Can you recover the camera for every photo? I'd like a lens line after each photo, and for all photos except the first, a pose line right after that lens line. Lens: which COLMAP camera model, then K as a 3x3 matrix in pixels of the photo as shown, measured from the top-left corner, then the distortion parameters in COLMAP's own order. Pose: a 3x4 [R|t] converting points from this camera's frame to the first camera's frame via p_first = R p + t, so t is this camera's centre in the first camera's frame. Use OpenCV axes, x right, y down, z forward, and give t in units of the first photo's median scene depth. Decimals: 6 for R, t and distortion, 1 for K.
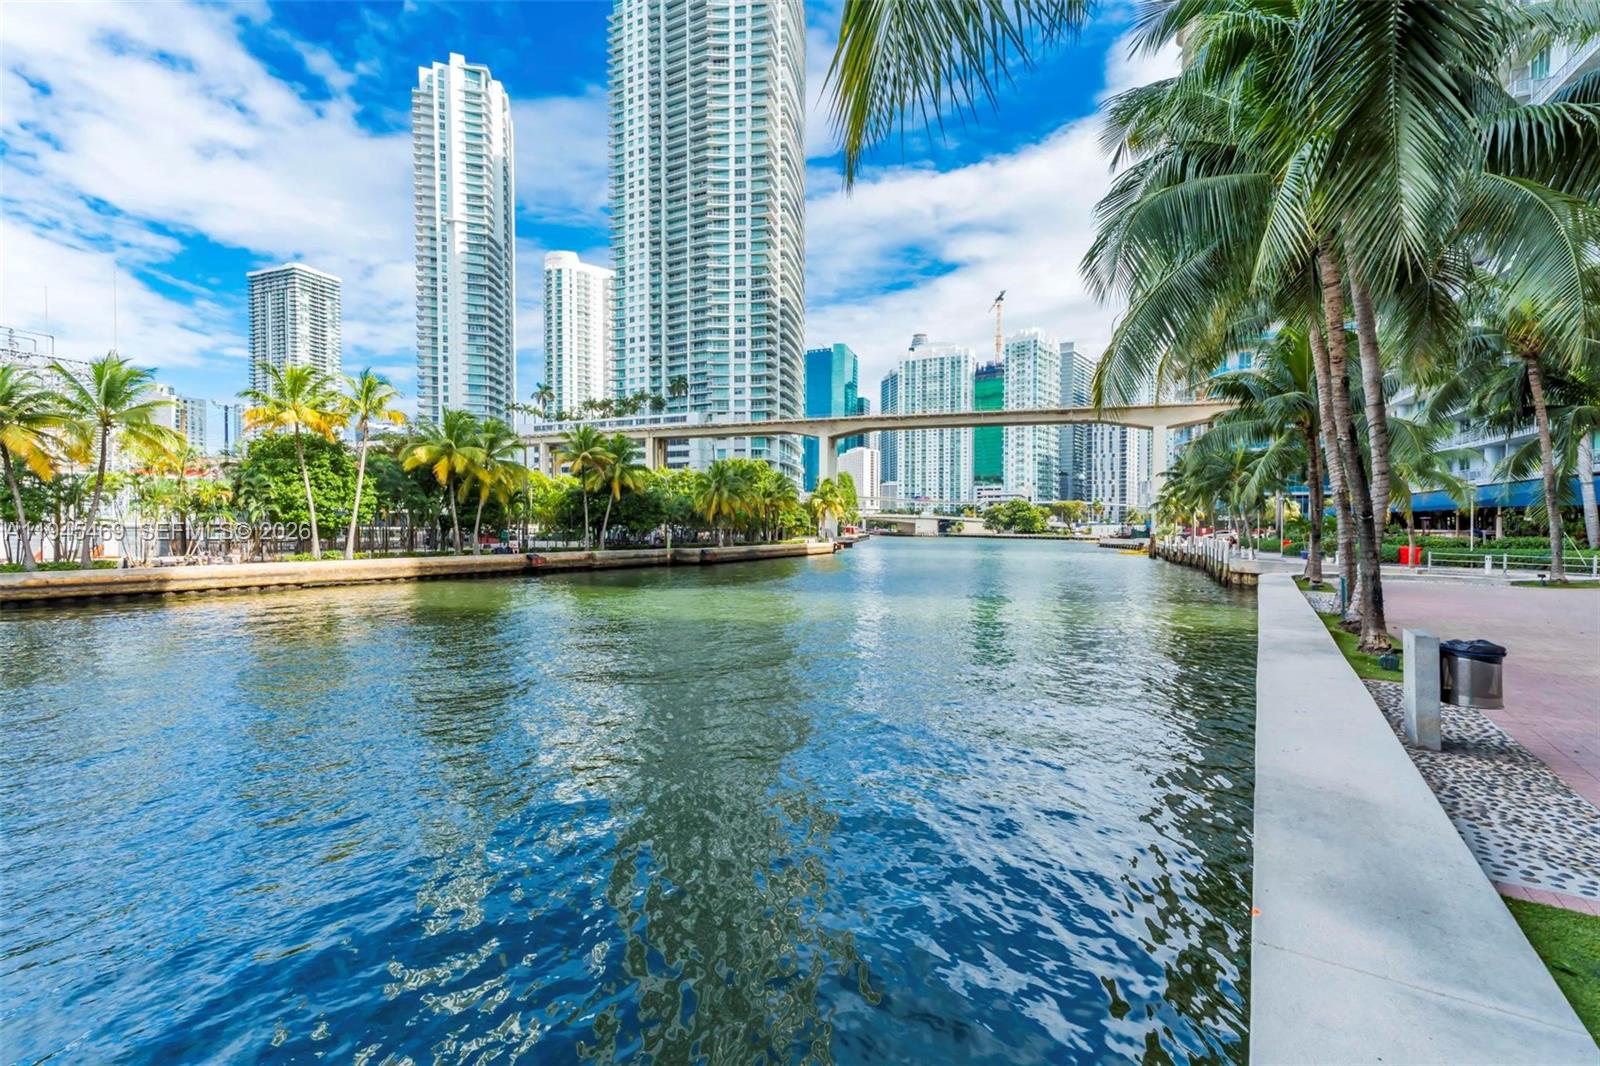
lens RADIAL K [[716.4, 0, 793.5], [0, 716.4, 533.8], [0, 0, 1]] dist [0.017234, -0.002466]
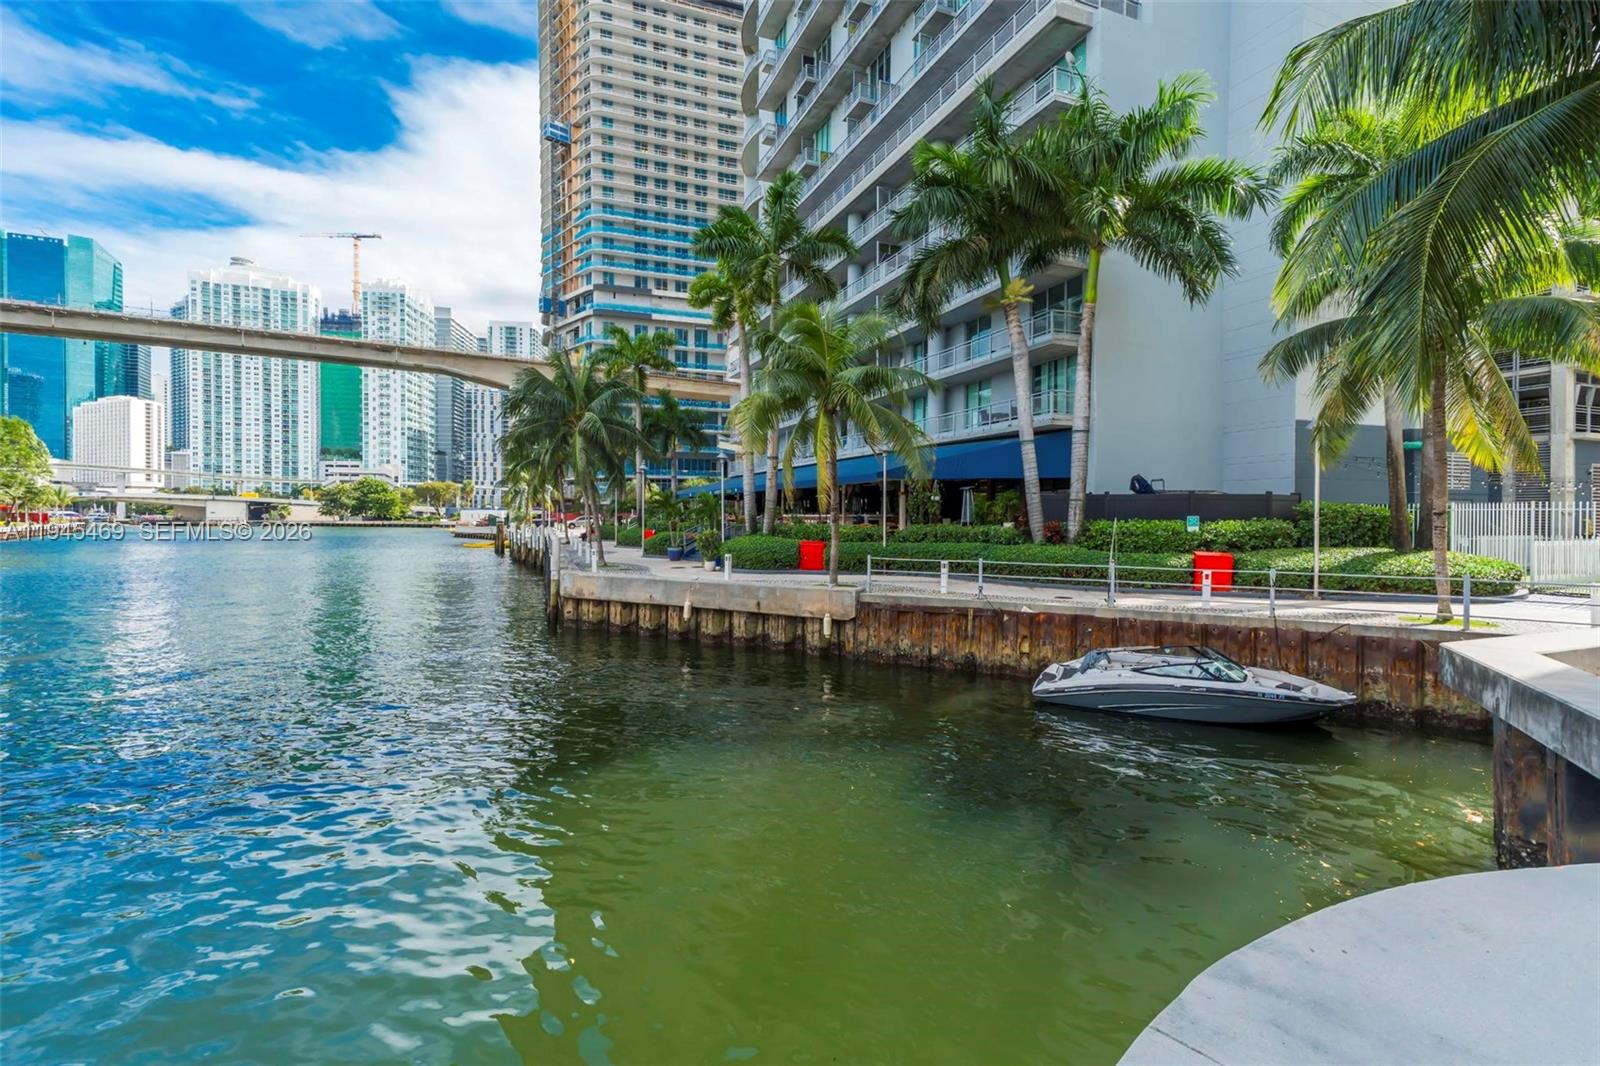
lens RADIAL K [[719.7, 0, 779.7], [0, 719.7, 510.3], [0, 0, 1]] dist [0.051465, 0.000114]
pose [[0.712823, 0.001568, 0.701342, 0.099395], [0.007244, 0.999928, -0.009599, -0.000670], [-0.701307, 0.011923, 0.712760, 0.142836]]
